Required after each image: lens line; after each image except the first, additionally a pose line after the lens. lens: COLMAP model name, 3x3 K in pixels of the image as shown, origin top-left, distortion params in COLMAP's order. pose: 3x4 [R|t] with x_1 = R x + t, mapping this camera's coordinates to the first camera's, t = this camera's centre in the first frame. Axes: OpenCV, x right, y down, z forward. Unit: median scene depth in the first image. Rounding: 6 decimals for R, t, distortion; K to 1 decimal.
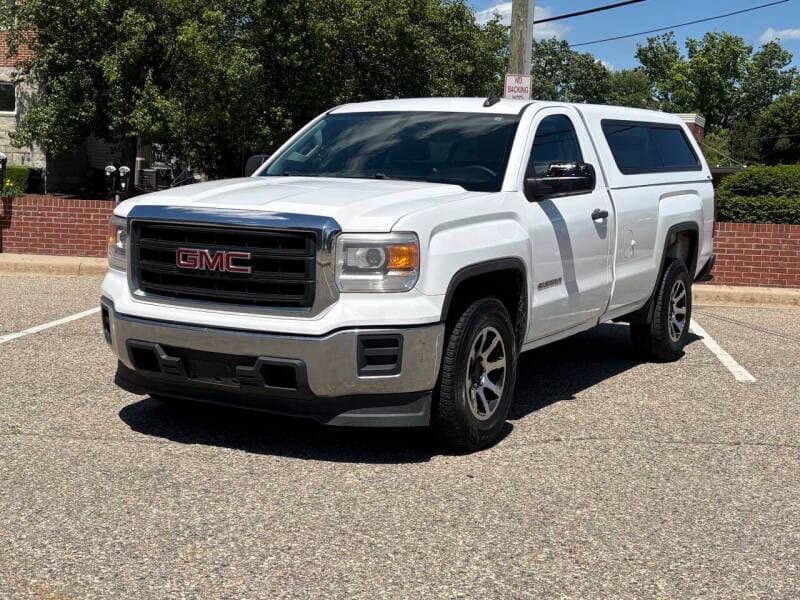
lens RADIAL K [[1152.7, 0, 400.0], [0, 1152.7, 300.0], [0, 0, 1]] dist [0.216291, -0.677571]
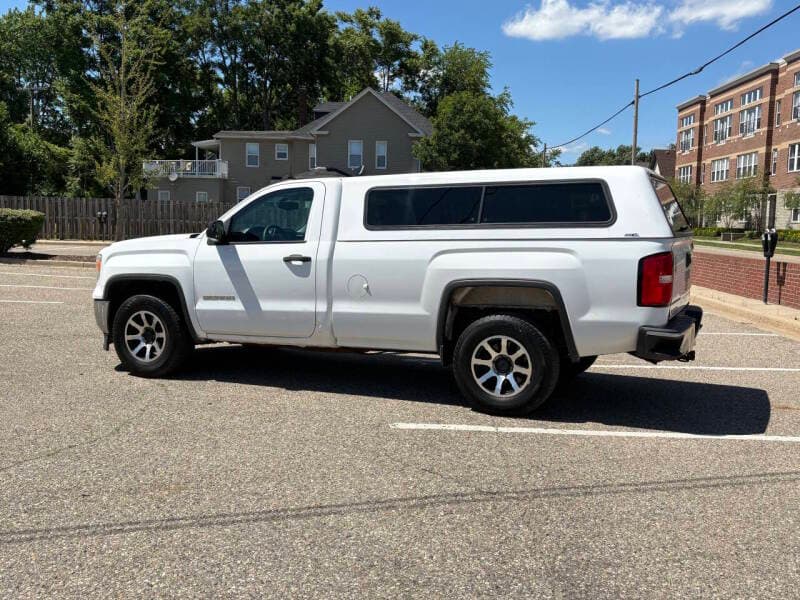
lens RADIAL K [[814.5, 0, 408.0], [0, 814.5, 299.7], [0, 0, 1]] dist [0.108841, -0.228035]
pose [[0.094850, 0.066658, -0.993257, 1.373654], [-0.122798, 0.990919, 0.054774, -0.113741], [0.987889, 0.116774, 0.102174, 1.249138]]
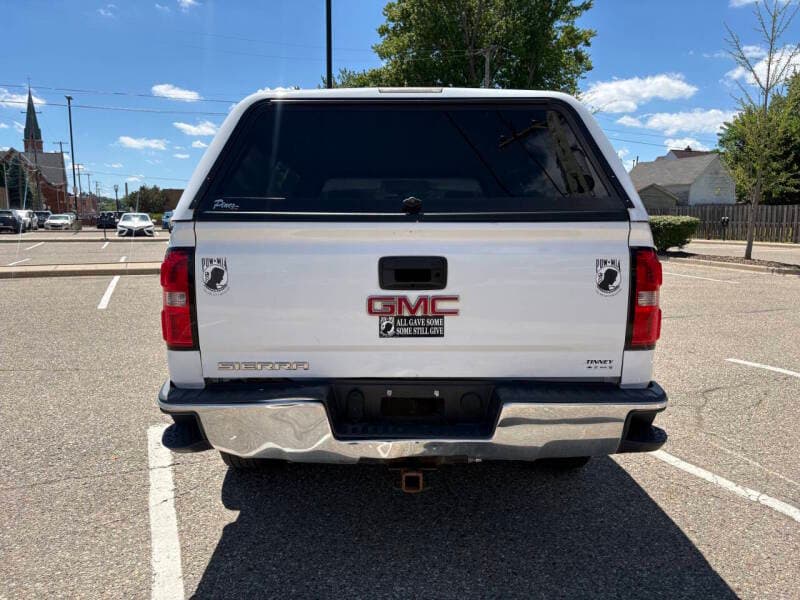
lens RADIAL K [[618.3, 0, 400.0], [0, 618.3, 300.0], [0, 0, 1]] dist [0.060079, -0.079179]
pose [[-0.866038, 0.029734, -0.499093, 0.513364], [-0.083768, 0.975491, 0.203472, -0.214343], [0.492910, 0.218022, -0.842322, 2.051797]]
